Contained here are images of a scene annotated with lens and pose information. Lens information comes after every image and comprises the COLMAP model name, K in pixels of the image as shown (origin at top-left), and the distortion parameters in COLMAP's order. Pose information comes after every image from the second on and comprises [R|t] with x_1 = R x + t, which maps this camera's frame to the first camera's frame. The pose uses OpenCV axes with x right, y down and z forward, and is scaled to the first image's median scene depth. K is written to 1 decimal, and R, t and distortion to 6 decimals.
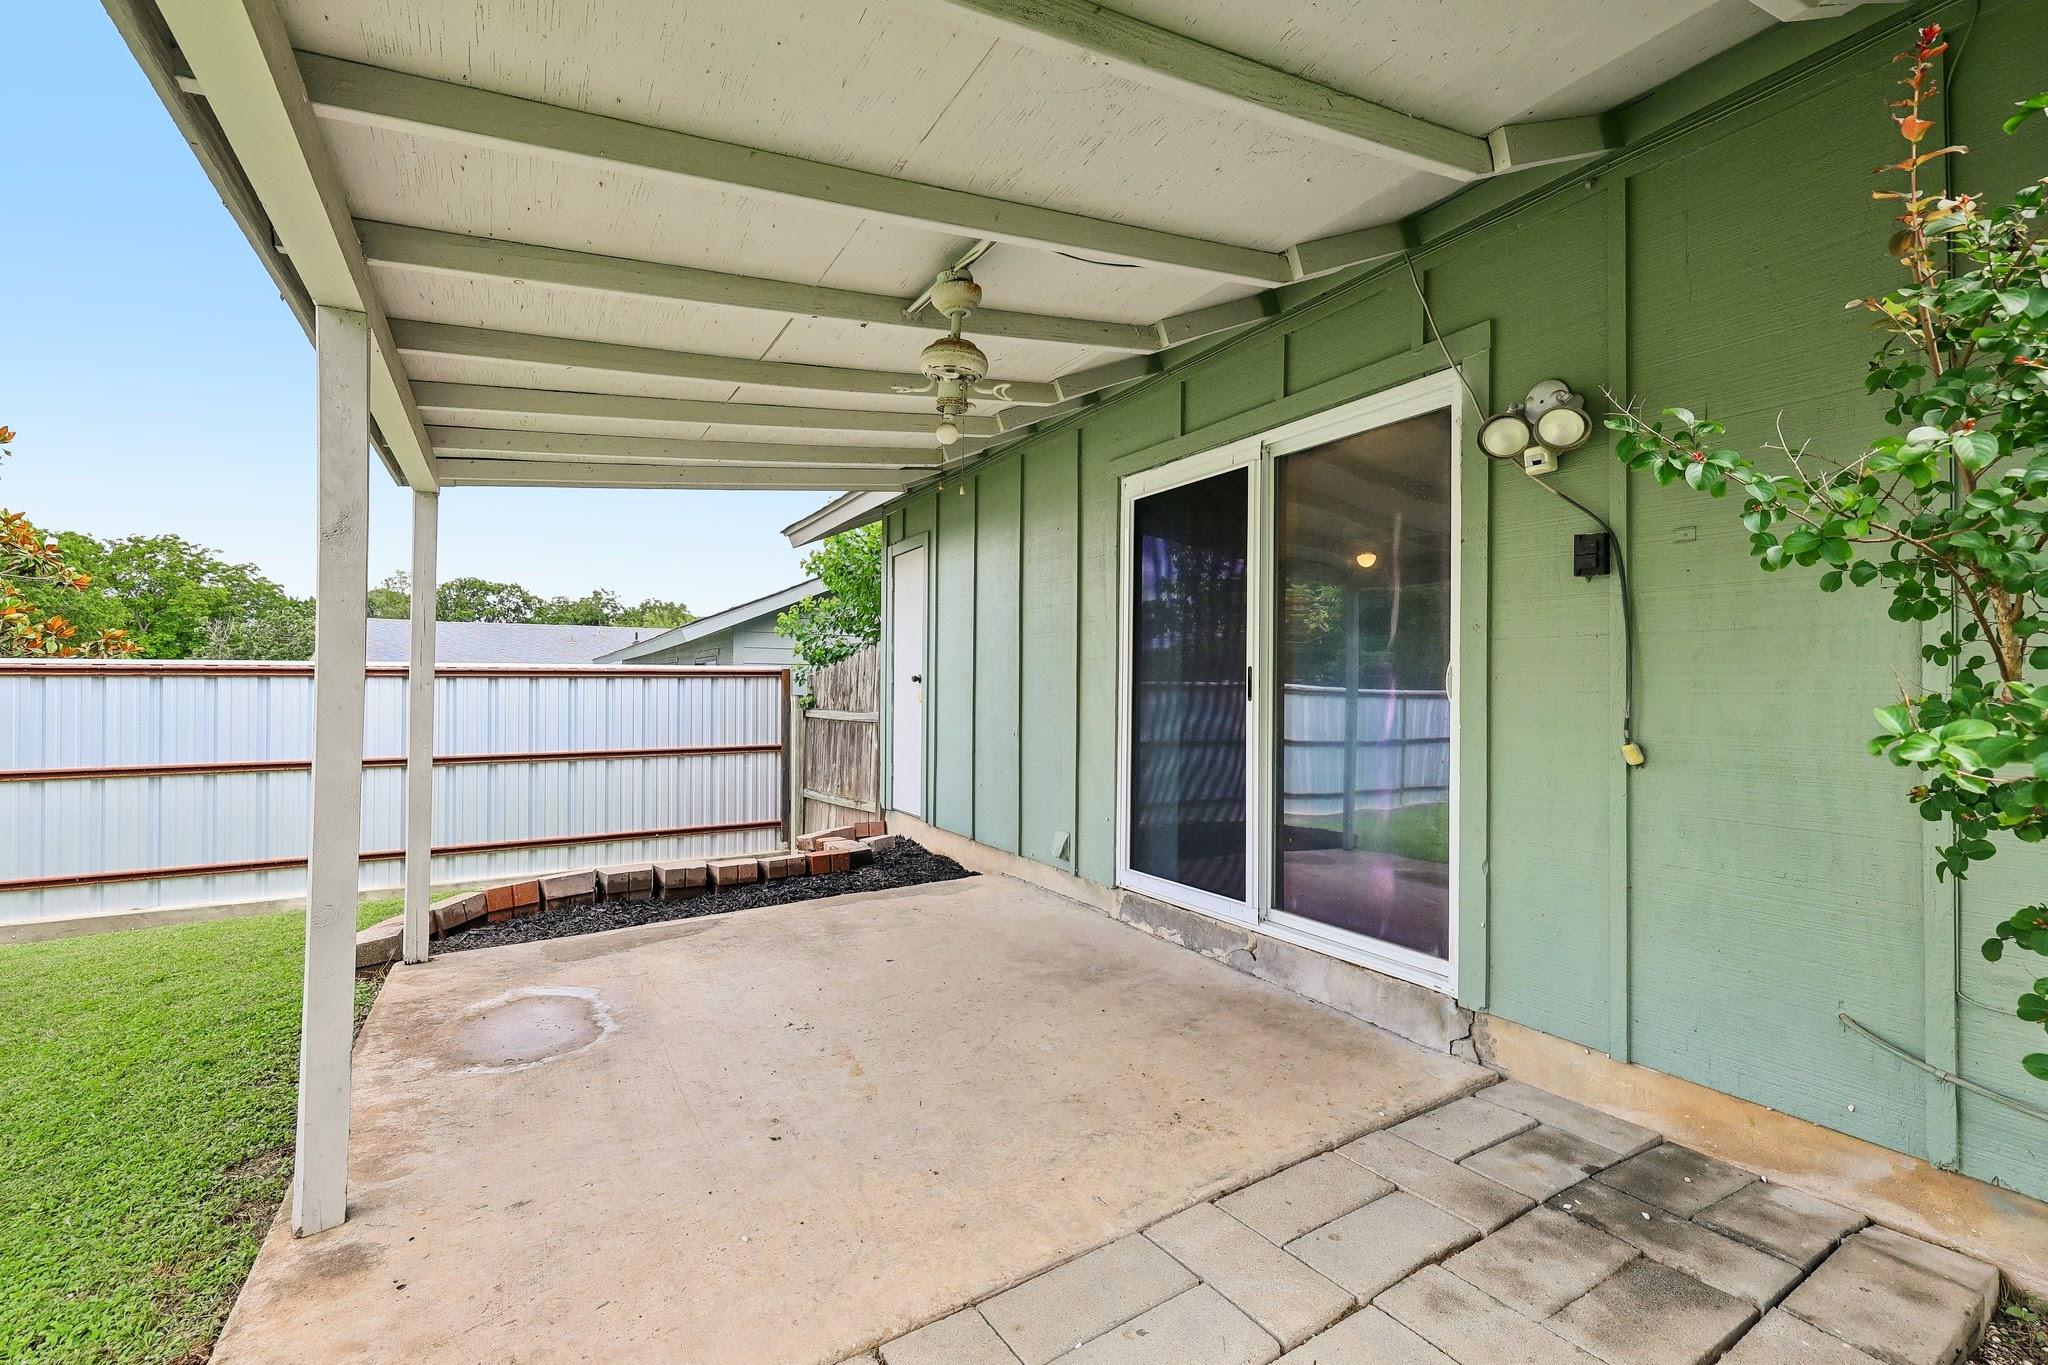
lens RADIAL K [[863.8, 0, 1029.7], [0, 863.8, 683.3], [0, 0, 1]] dist [-0.001127, 0.001018]
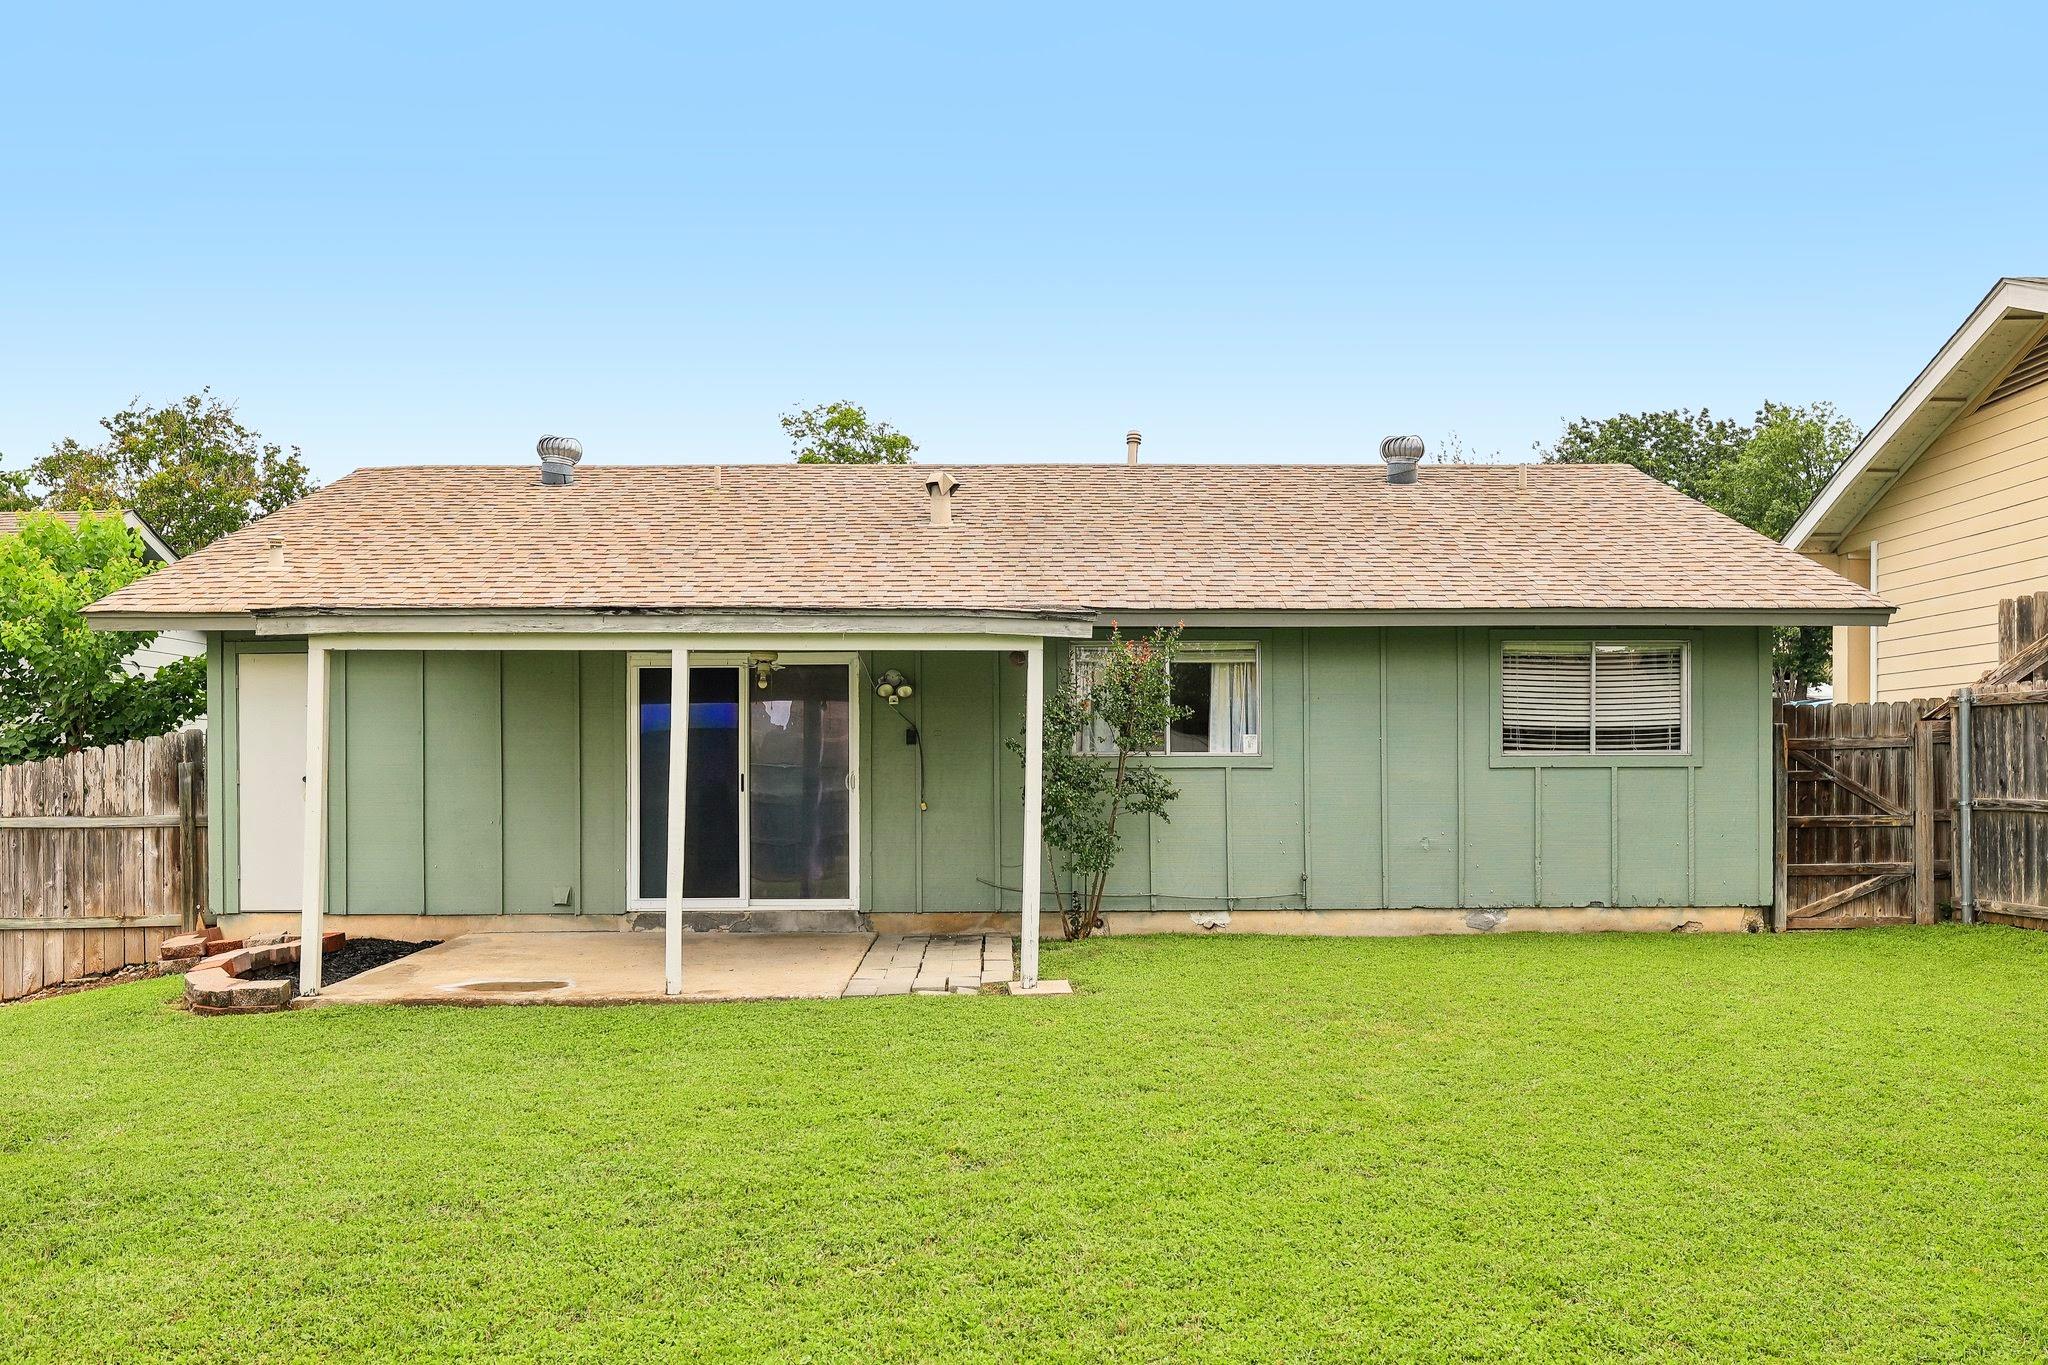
lens RADIAL K [[1535.1, 0, 1033.7], [0, 1535.1, 754.8], [0, 0, 1]] dist [-0.002869, -0.000141]
pose [[0.500424, 0.001576, 0.865779, -2.106738], [0.001753, 0.999994, -0.002834, -0.044784], [-0.865779, 0.002936, 0.500418, -1.121591]]
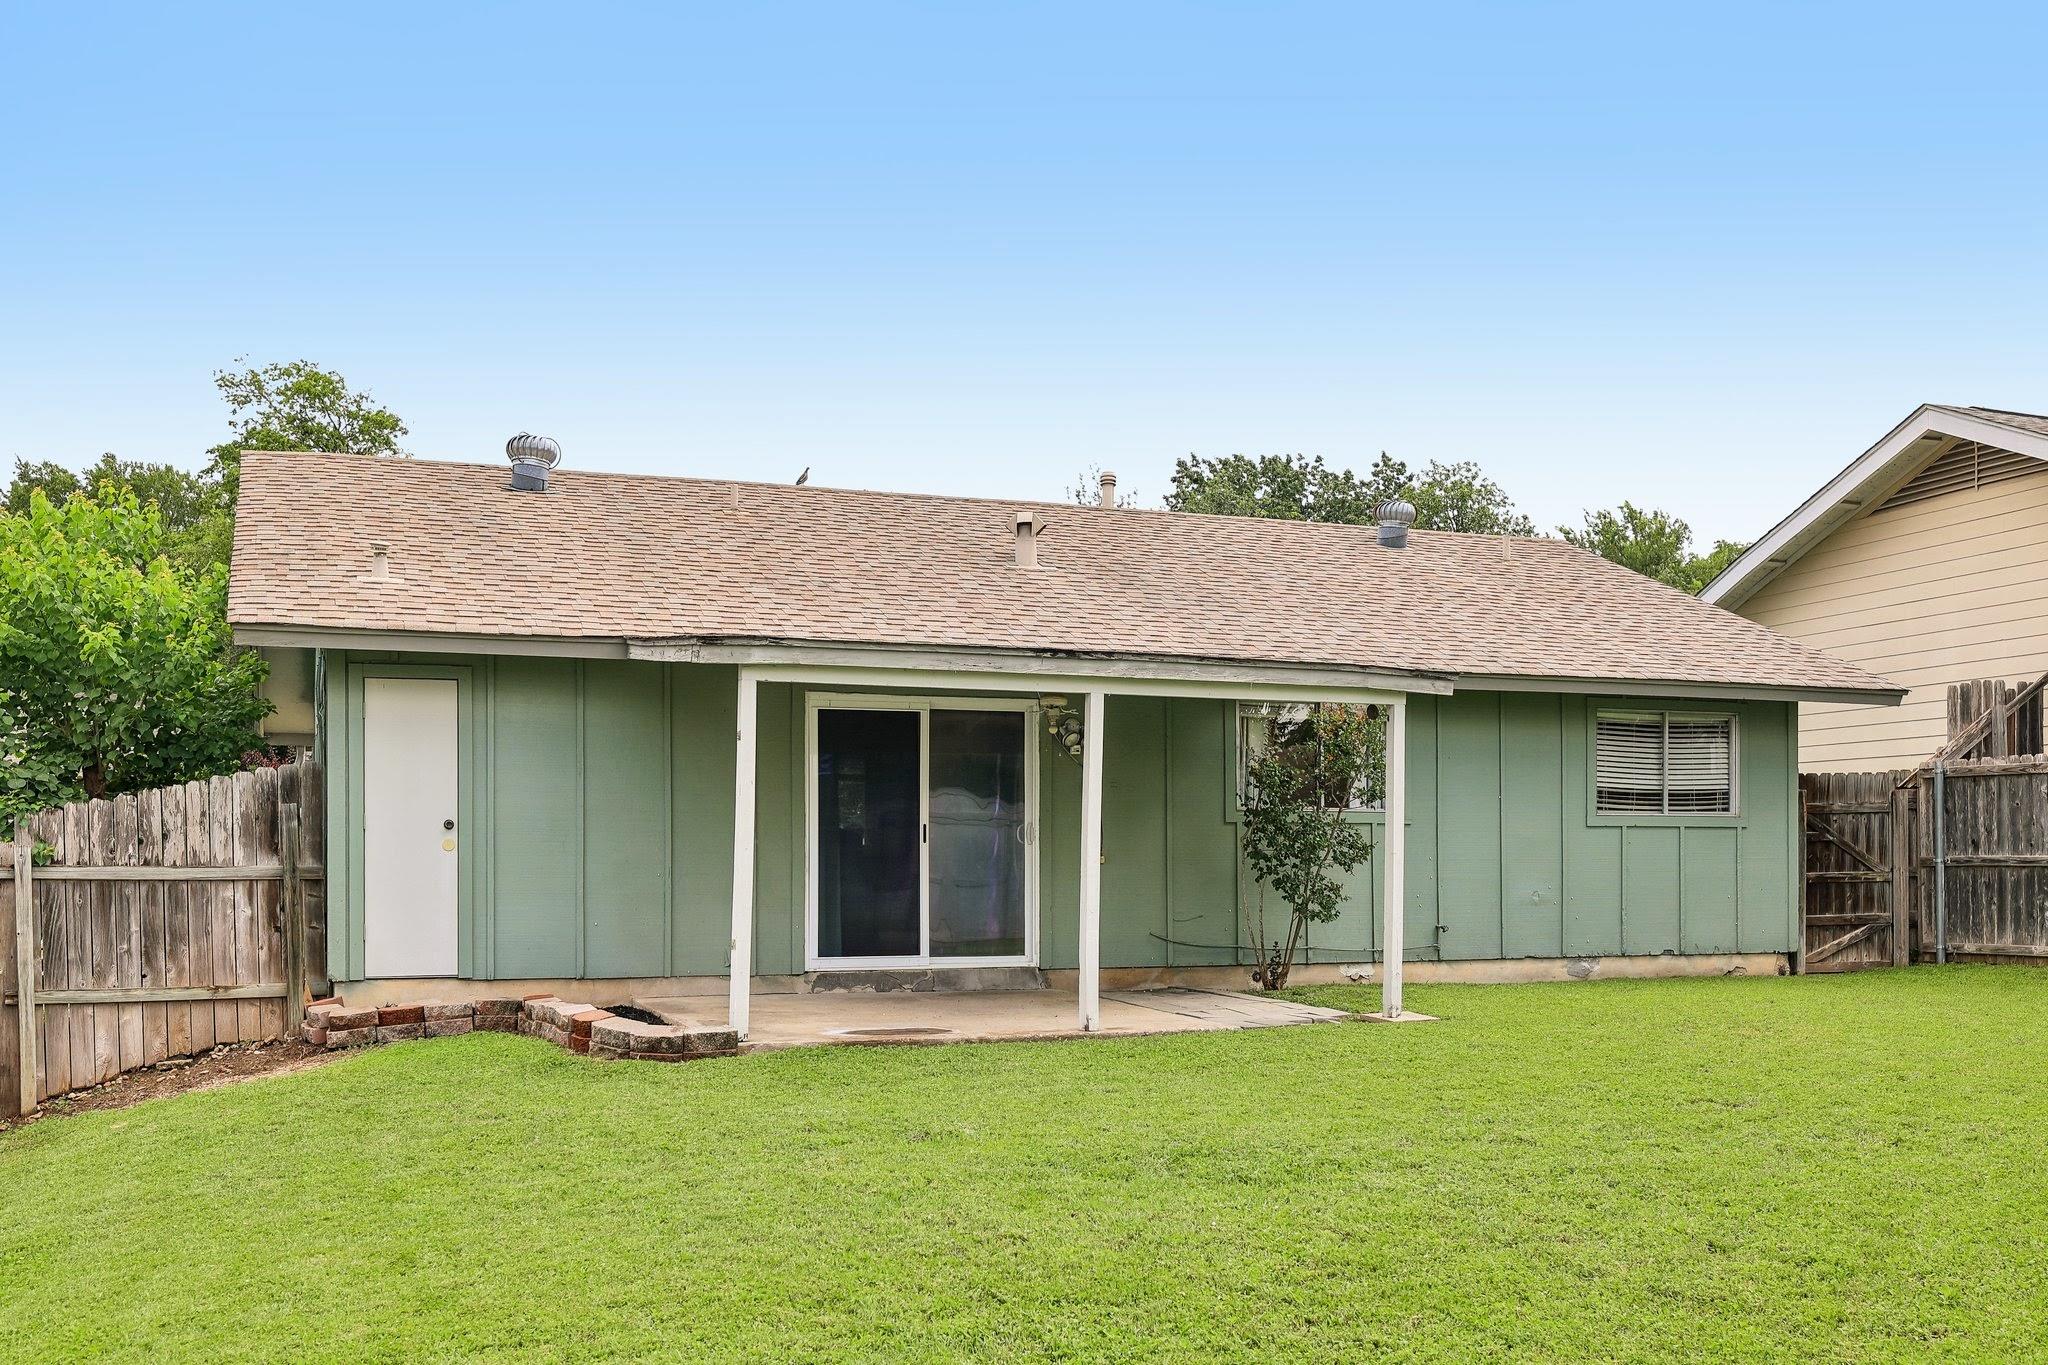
lens RADIAL K [[1967.8, 0, 1034.9], [0, 1967.8, 836.1], [0, 0, 1]] dist [-0.008516, 0.000000]
pose [[0.174357, 0.007173, 0.984656, -3.349864], [-0.005136, 0.999966, -0.006375, 0.028053], [-0.984669, -0.003945, 0.174388, 0.047646]]
